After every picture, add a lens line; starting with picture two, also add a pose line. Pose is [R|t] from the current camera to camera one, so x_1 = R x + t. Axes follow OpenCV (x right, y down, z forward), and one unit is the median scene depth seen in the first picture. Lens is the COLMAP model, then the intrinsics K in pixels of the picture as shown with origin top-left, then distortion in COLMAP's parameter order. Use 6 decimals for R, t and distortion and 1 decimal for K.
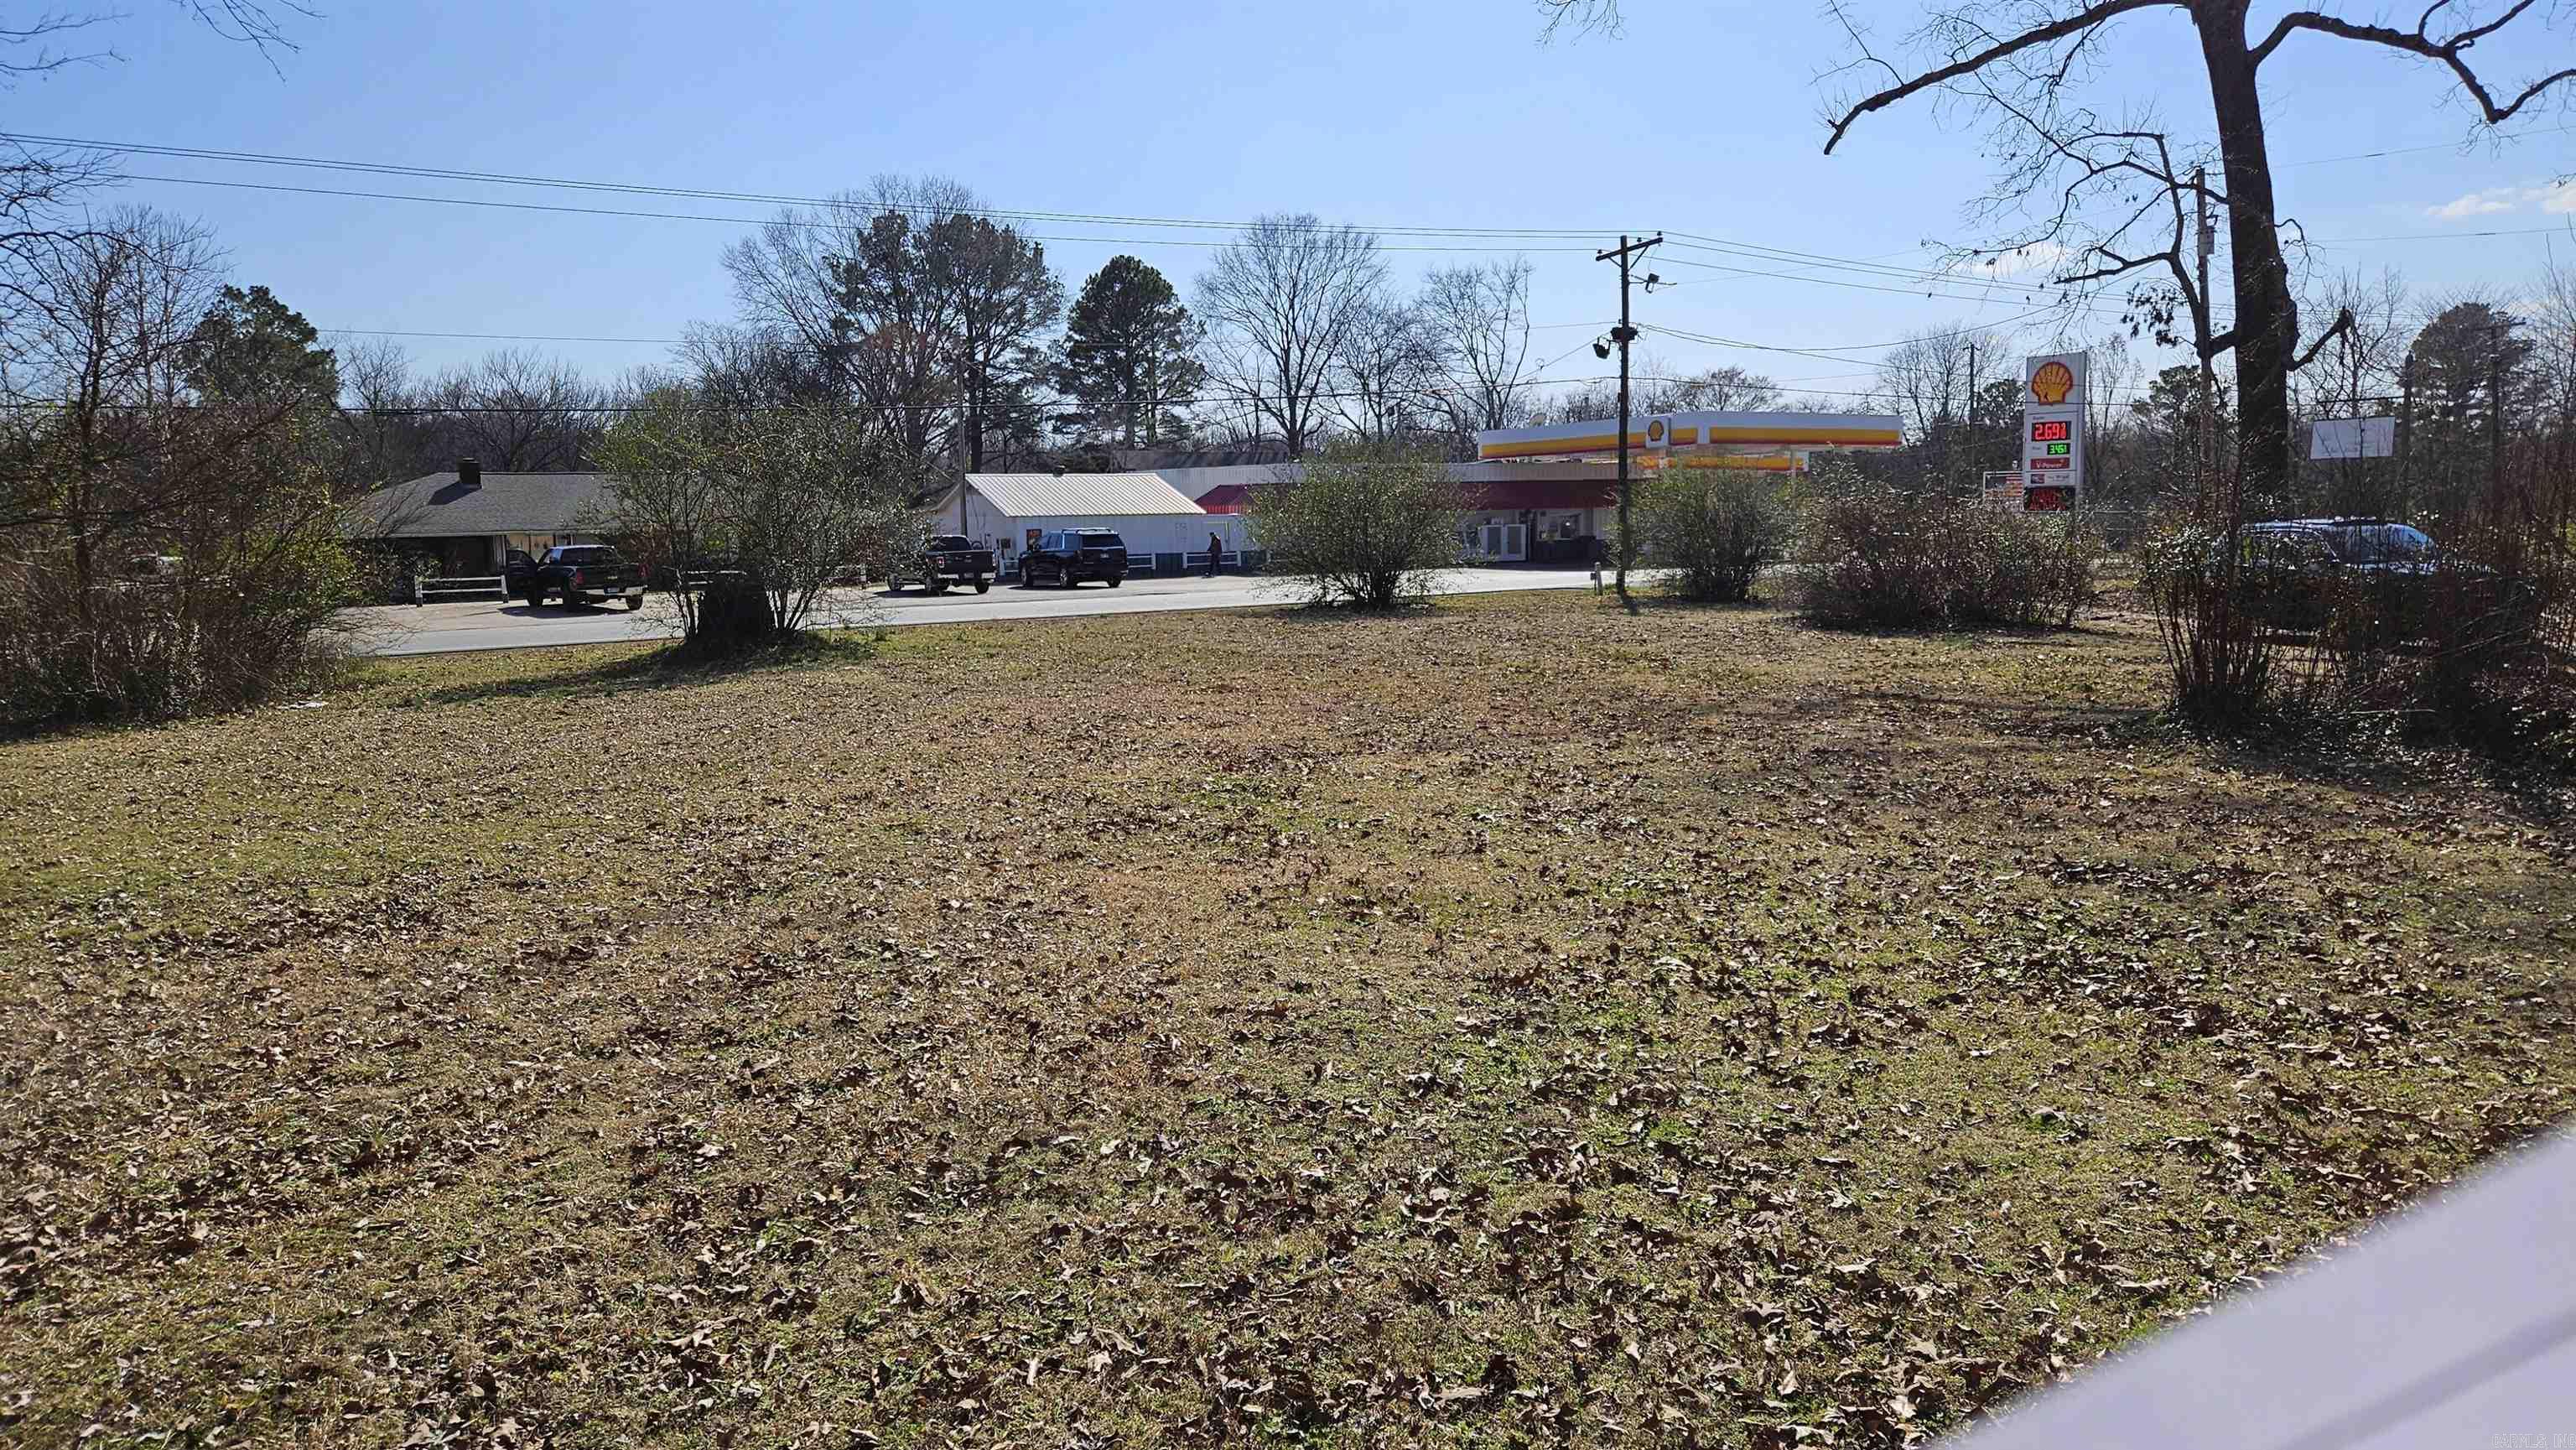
lens RADIAL K [[1609.3, 0, 1287.2], [0, 1609.3, 738.7], [0, 0, 1]] dist [0.004762, -0.033542]
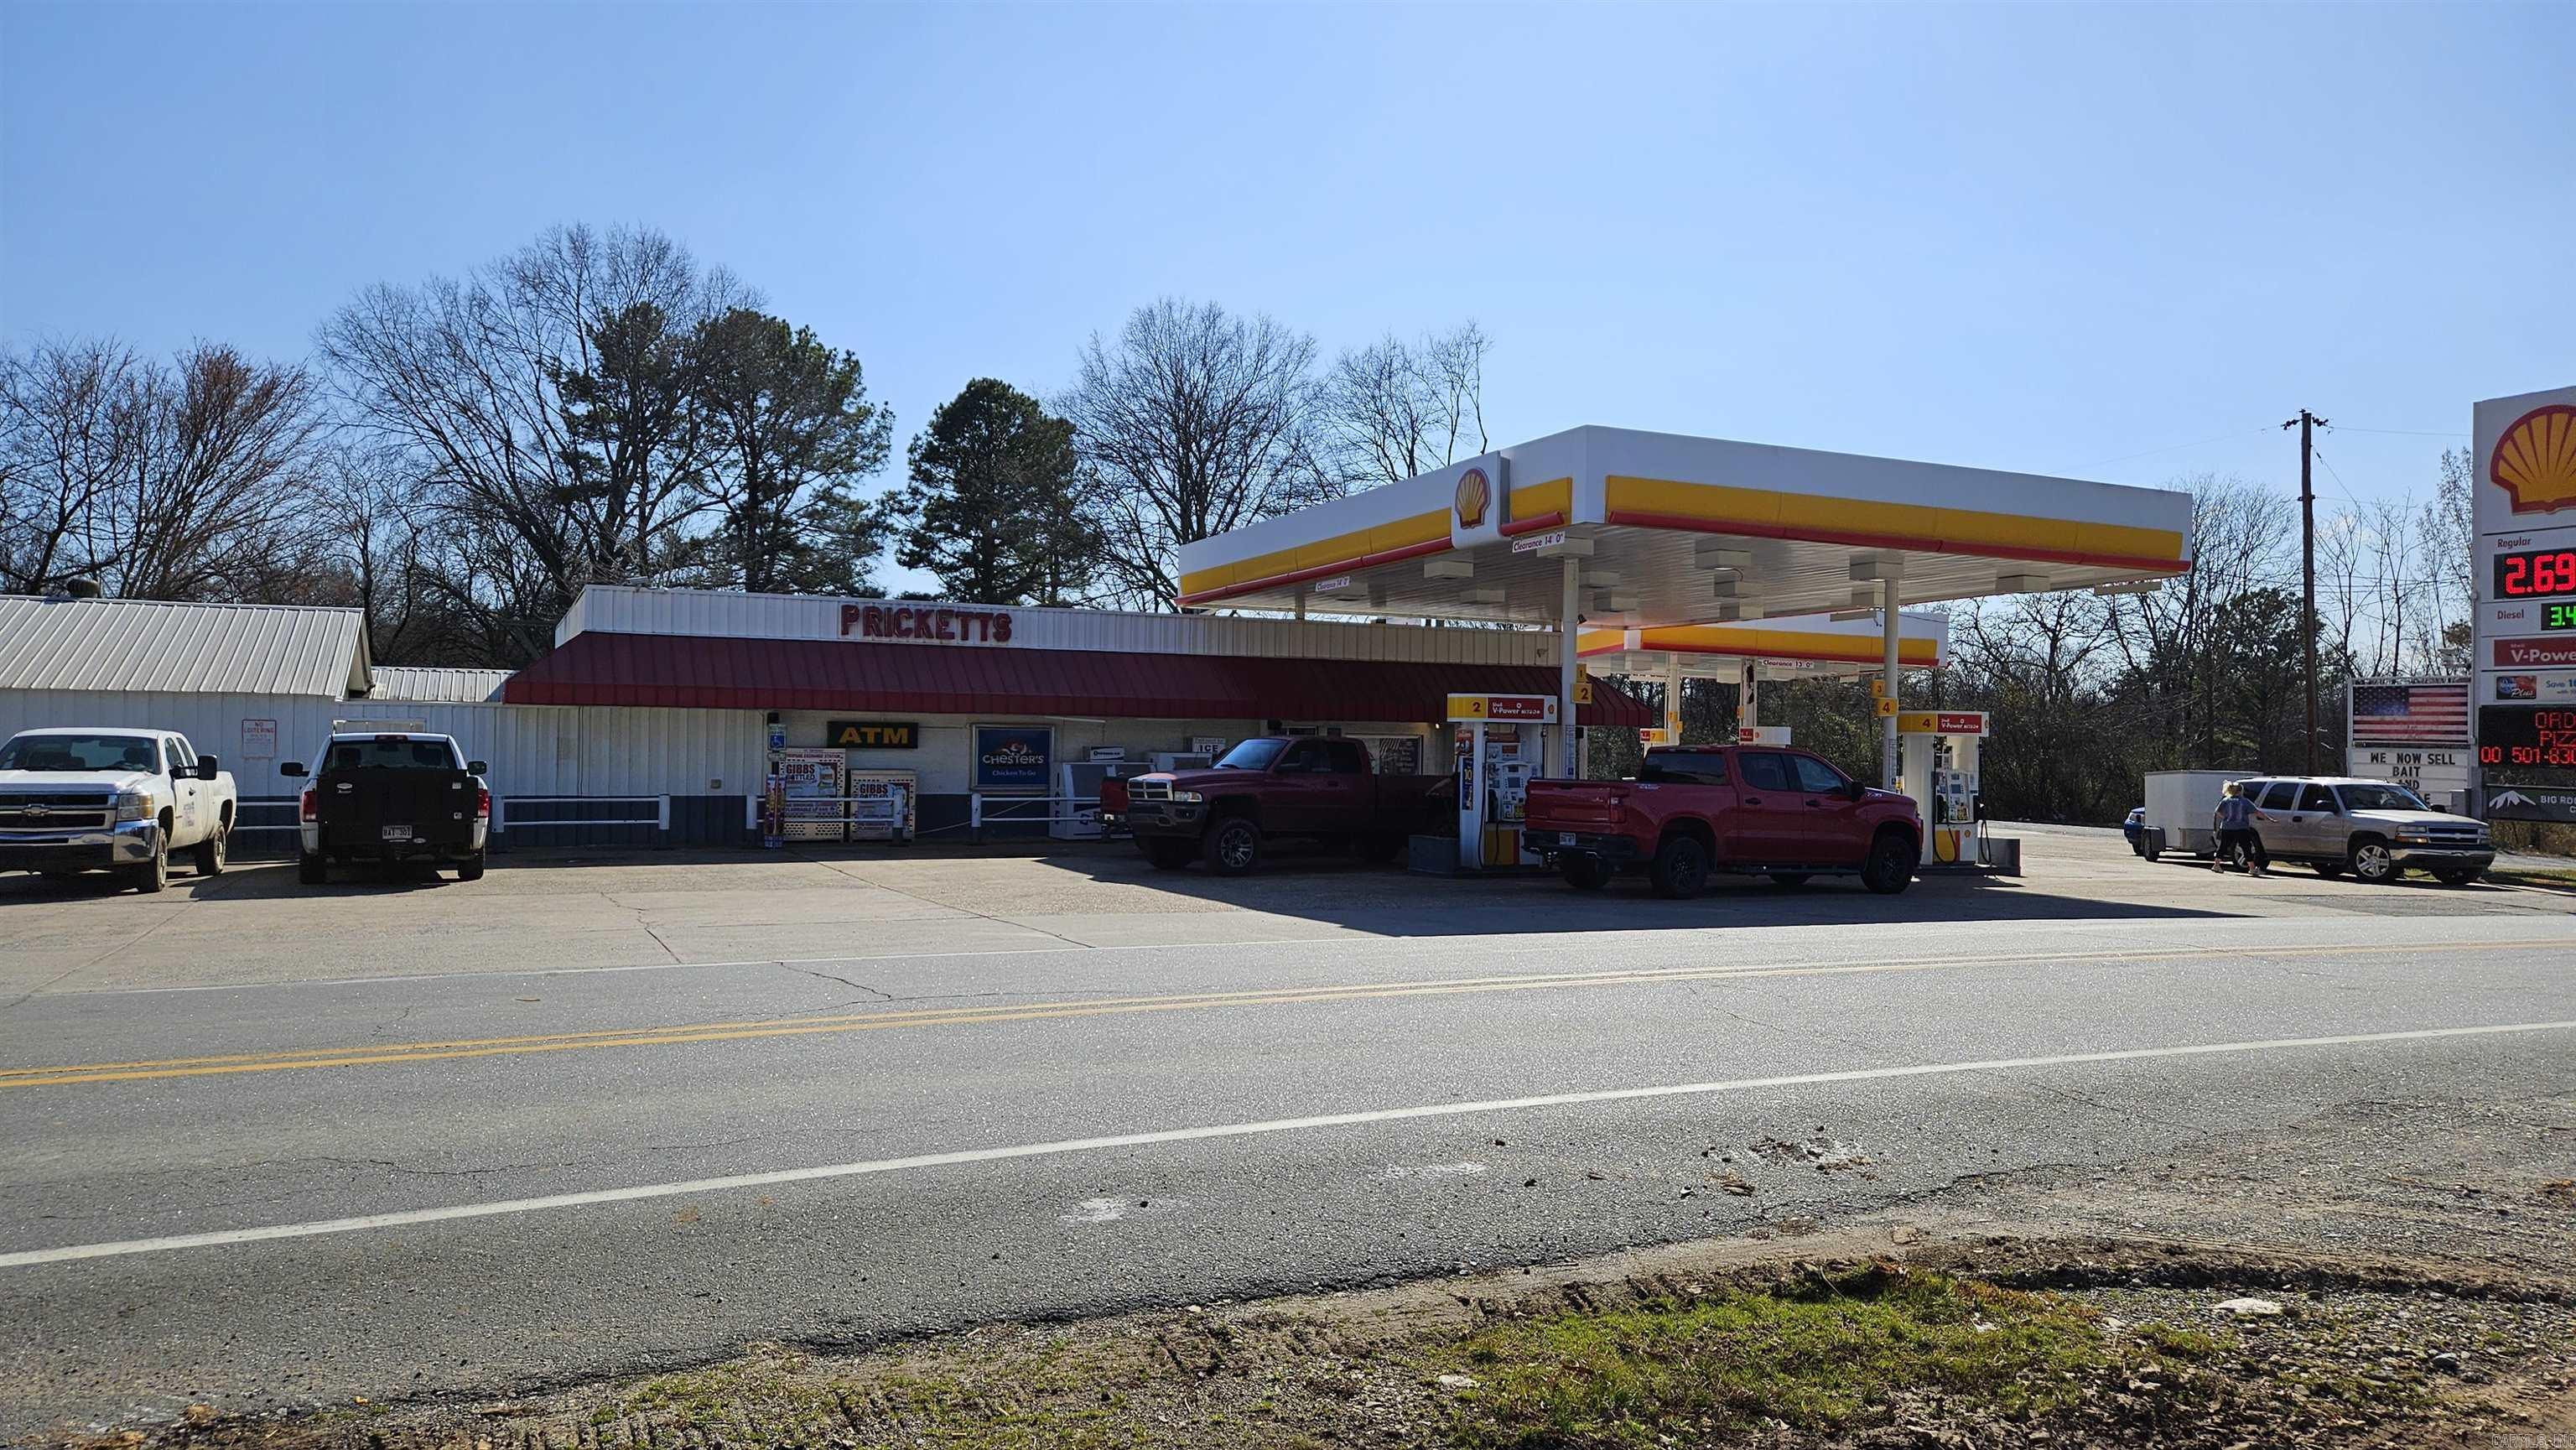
lens RADIAL K [[1609.3, 0, 1287.2], [0, 1609.3, 738.7], [0, 0, 1]] dist [0.004762, -0.033542]
pose [[0.994264, 0.033610, -0.101540, 0.113403], [-0.048107, 0.988425, -0.143882, -0.043329], [0.095529, 0.147941, 0.984372, 0.328936]]
